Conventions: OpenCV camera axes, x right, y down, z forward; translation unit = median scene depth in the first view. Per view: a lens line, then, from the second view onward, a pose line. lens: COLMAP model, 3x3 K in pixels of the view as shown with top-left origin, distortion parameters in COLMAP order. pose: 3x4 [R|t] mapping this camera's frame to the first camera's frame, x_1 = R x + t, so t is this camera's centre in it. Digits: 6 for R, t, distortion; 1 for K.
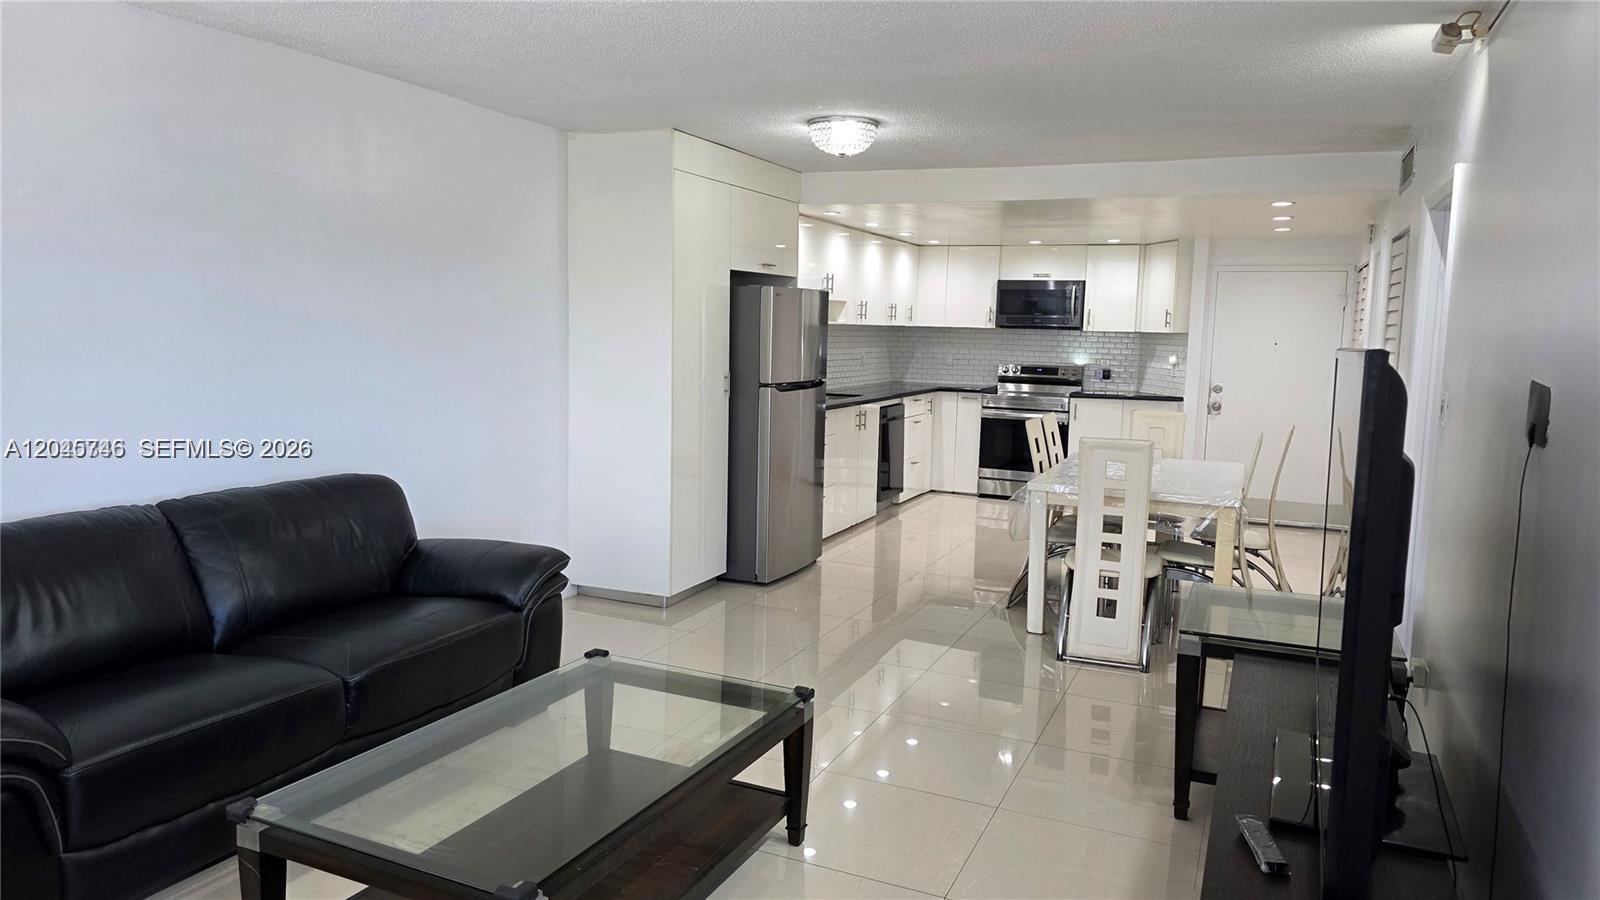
lens RADIAL K [[1087.3, 0, 797.9], [0, 1087.3, 476.5], [0, 0, 1]] dist [0.100844, -0.094697]
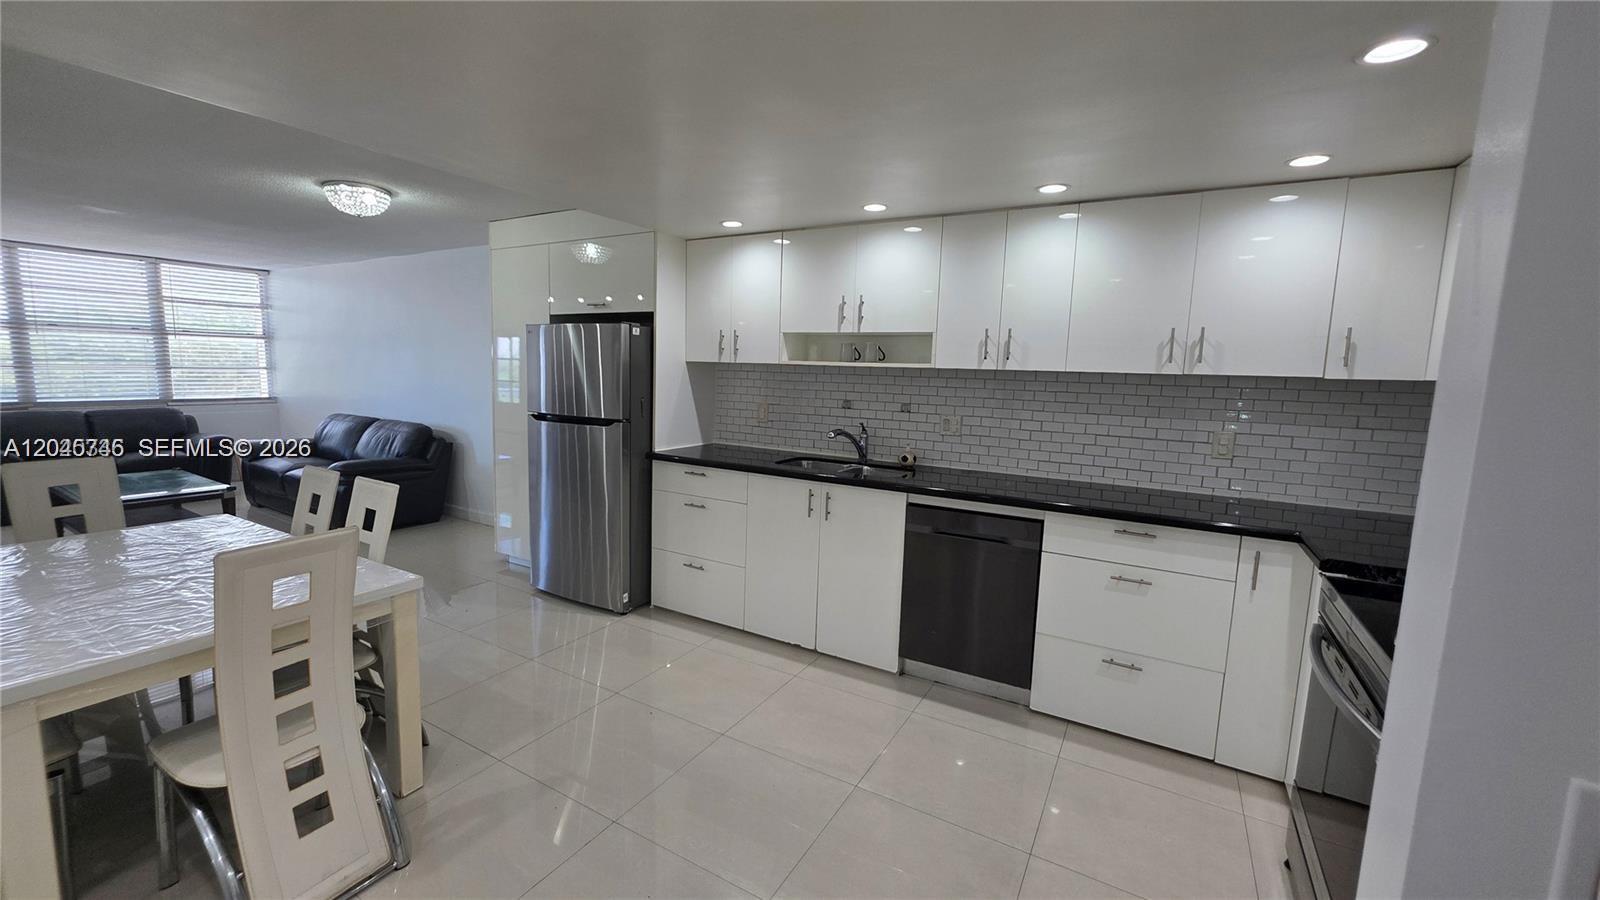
lens RADIAL K [[641.7, 0, 785.2], [0, 641.7, 448.3], [0, 0, 1]] dist [0.013057, -0.000070]
pose [[-0.120918, 0.094823, -0.988123, 0.400112], [-0.169988, 0.978745, 0.114725, -0.113043], [0.978000, 0.181841, -0.102229, 0.888196]]
